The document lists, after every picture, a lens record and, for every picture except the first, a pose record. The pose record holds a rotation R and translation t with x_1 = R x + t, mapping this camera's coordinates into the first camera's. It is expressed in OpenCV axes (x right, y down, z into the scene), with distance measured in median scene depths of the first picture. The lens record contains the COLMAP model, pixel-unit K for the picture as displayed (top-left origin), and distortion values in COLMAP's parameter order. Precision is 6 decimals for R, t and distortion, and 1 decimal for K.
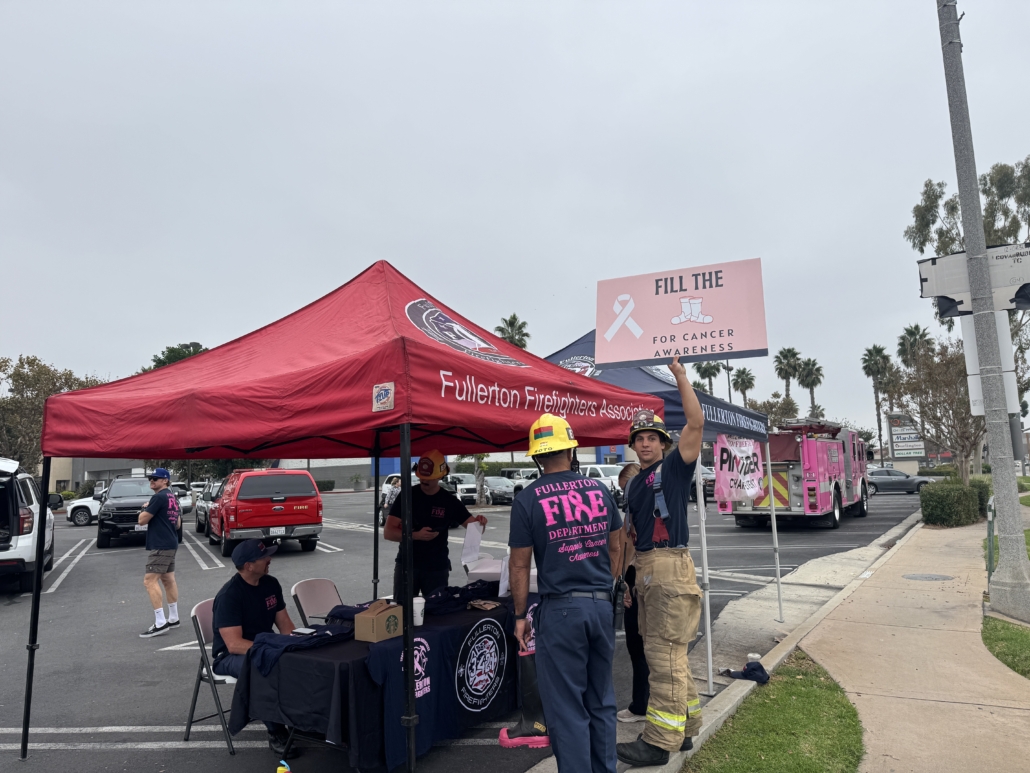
lens RADIAL K [[712.3, 0, 515.0], [0, 712.3, 386.5], [0, 0, 1]] dist [0.049245, 0.000157]
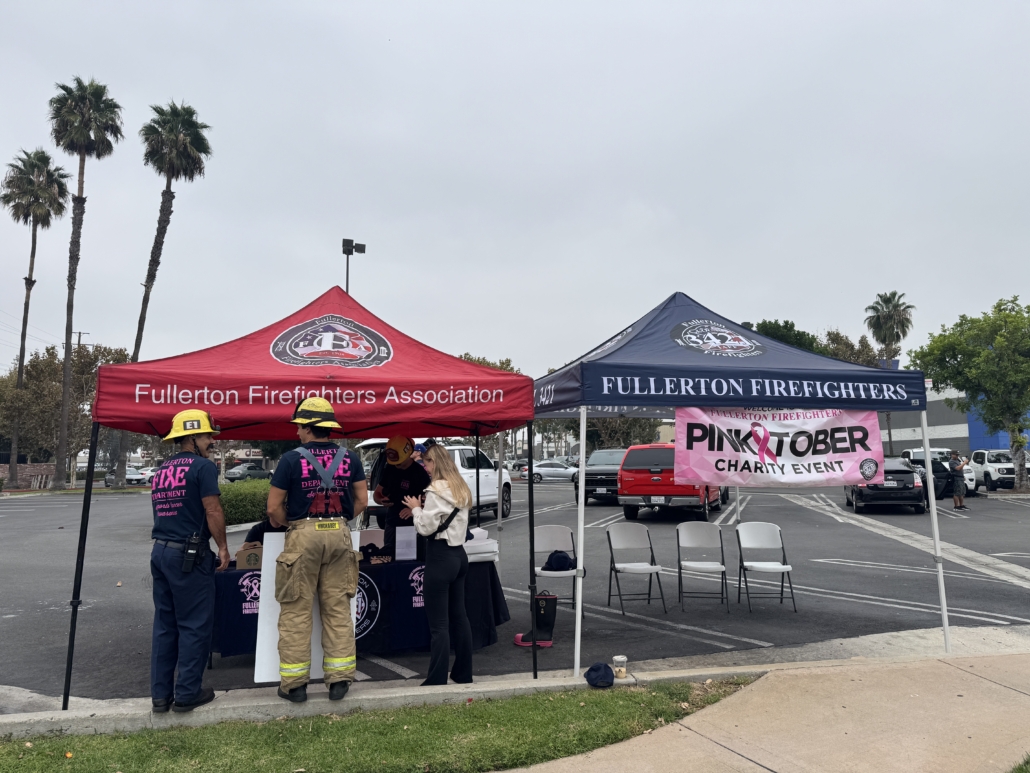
lens RADIAL K [[712.3, 0, 515.0], [0, 712.3, 386.5], [0, 0, 1]] dist [0.049245, 0.000157]
pose [[0.675365, -0.056649, -0.735304, 1.256532], [0.085285, 0.996355, 0.001573, 0.037965], [0.732535, -0.063773, 0.677735, 0.447540]]
